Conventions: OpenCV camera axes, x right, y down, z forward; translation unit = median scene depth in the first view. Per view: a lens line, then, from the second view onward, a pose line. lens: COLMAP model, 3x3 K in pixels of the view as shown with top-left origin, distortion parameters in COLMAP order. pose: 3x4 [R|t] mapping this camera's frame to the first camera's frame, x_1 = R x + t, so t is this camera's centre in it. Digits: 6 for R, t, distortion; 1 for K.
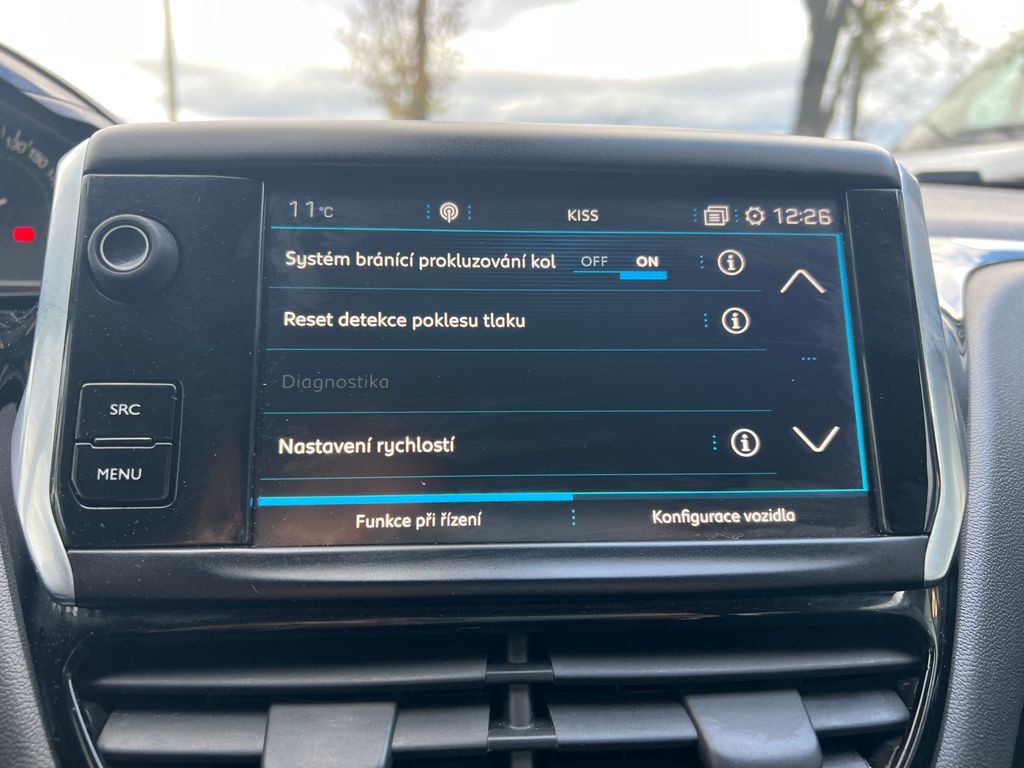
lens RADIAL K [[779.8, 0, 507.2], [0, 779.8, 386.5], [0, 0, 1]] dist [0.002643, -0.002480]
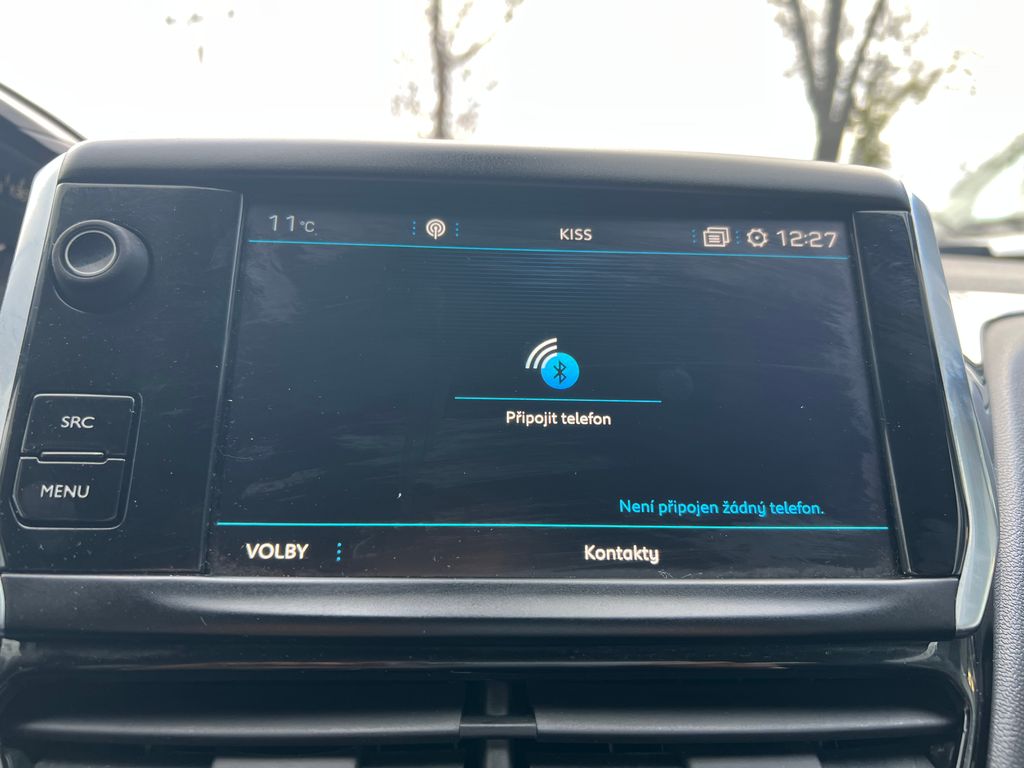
lens RADIAL K [[783.5, 0, 508.6], [0, 783.5, 383.0], [0, 0, 1]] dist [-0.001839, -0.009840]
pose [[0.999801, 0.012177, -0.015812, 0.034968], [-0.013930, 0.993158, -0.115942, 0.079780], [0.014292, 0.116139, 0.993130, 0.074487]]
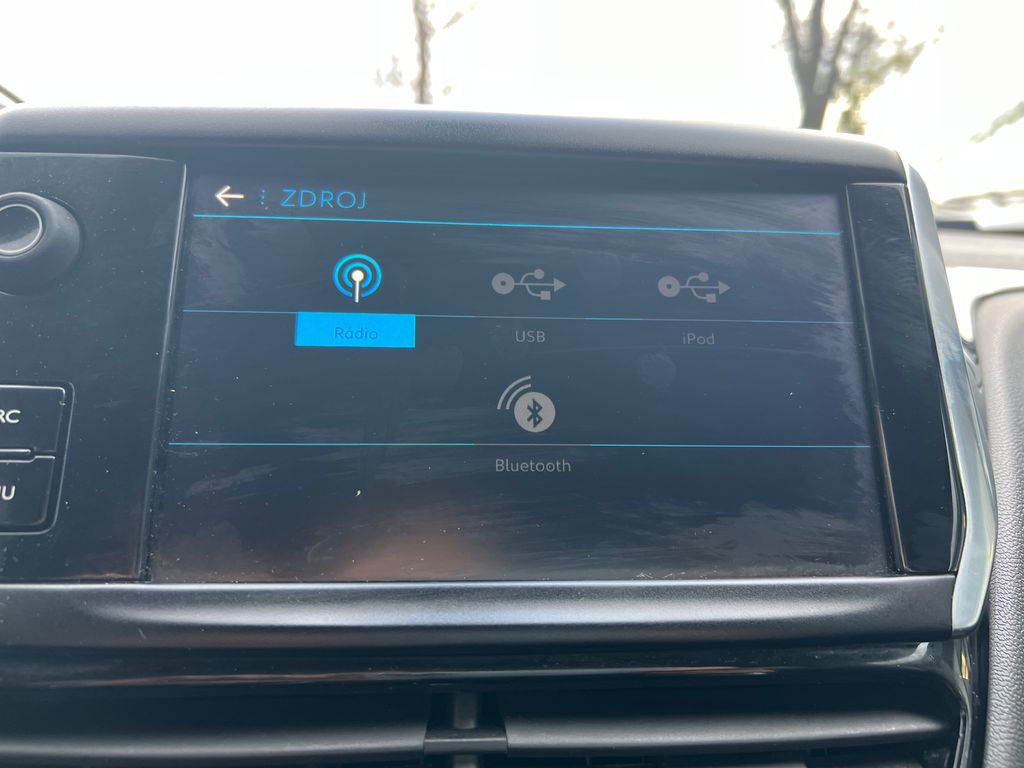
lens RADIAL K [[784.7, 0, 512.0], [0, 784.7, 384.0], [0, 0, 1]] dist [-0.008524, -0.001930]
pose [[0.999941, 0.007277, 0.008120, 0.052089], [-0.006573, 0.996479, -0.083590, 0.058761], [-0.008700, 0.083532, 0.996467, 0.143181]]
